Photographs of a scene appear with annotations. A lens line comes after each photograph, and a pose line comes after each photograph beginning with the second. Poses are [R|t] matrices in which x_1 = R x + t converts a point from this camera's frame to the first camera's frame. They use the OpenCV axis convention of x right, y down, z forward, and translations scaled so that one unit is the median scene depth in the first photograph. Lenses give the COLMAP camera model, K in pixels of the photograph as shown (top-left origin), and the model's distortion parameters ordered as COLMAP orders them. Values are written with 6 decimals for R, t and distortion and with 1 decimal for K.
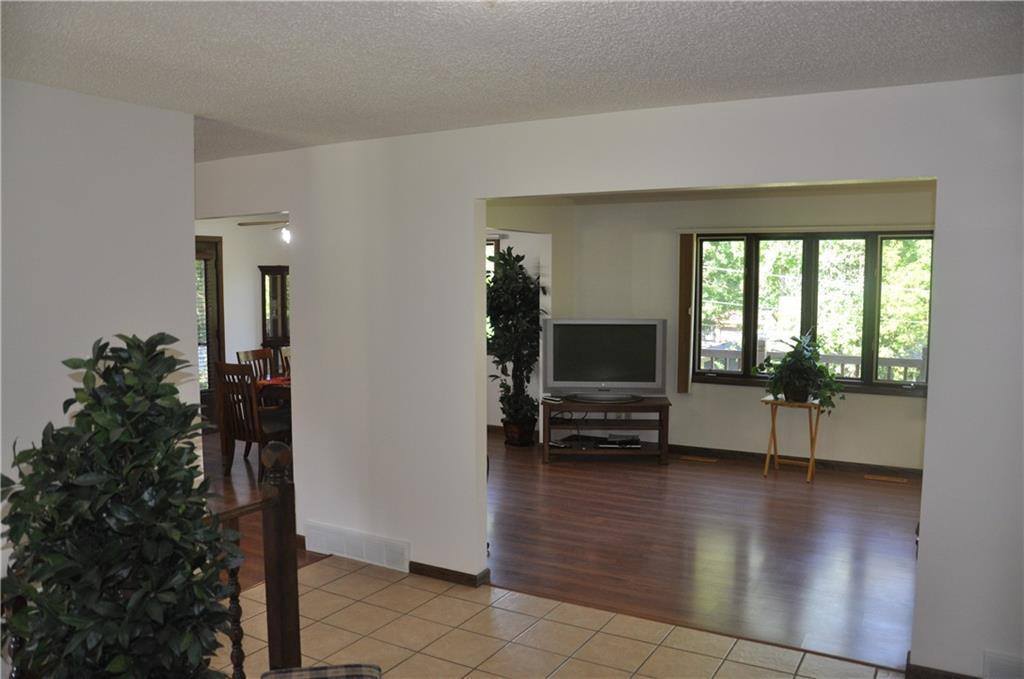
lens RADIAL K [[800.4, 0, 512.0], [0, 800.4, 339.5], [0, 0, 1]] dist [-0.166151, 0.130685]
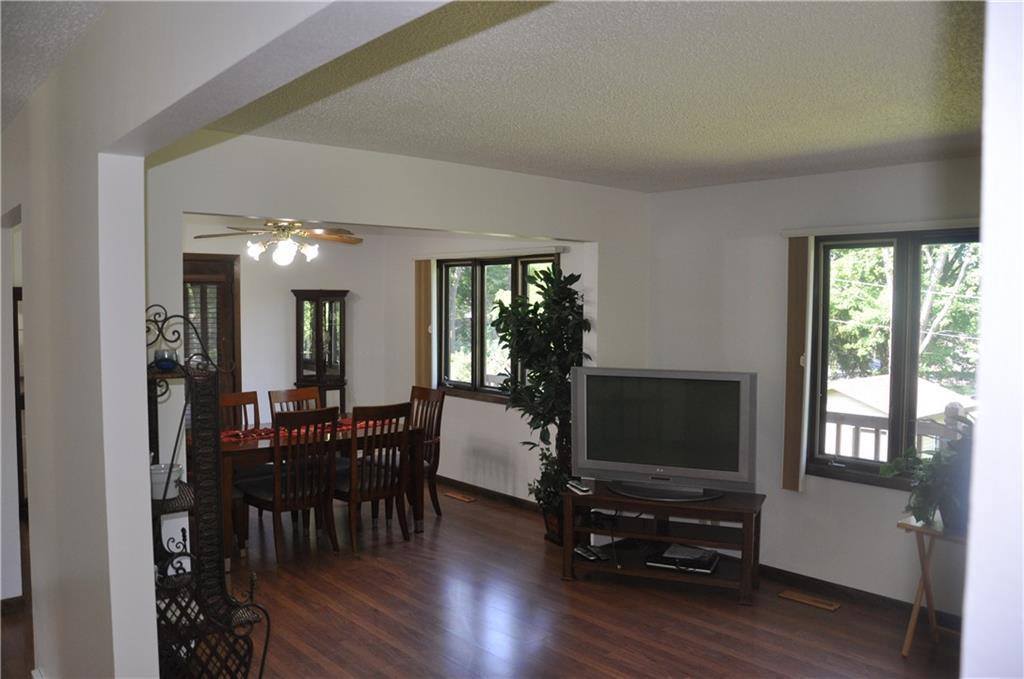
lens RADIAL K [[800.4, 0, 512.0], [0, 800.4, 339.5], [0, 0, 1]] dist [-0.166151, 0.130685]
pose [[0.943177, 0.018722, -0.331762, 0.209777], [-0.030651, 0.999057, -0.030759, -0.026050], [0.330874, 0.039180, 0.942861, 0.339170]]
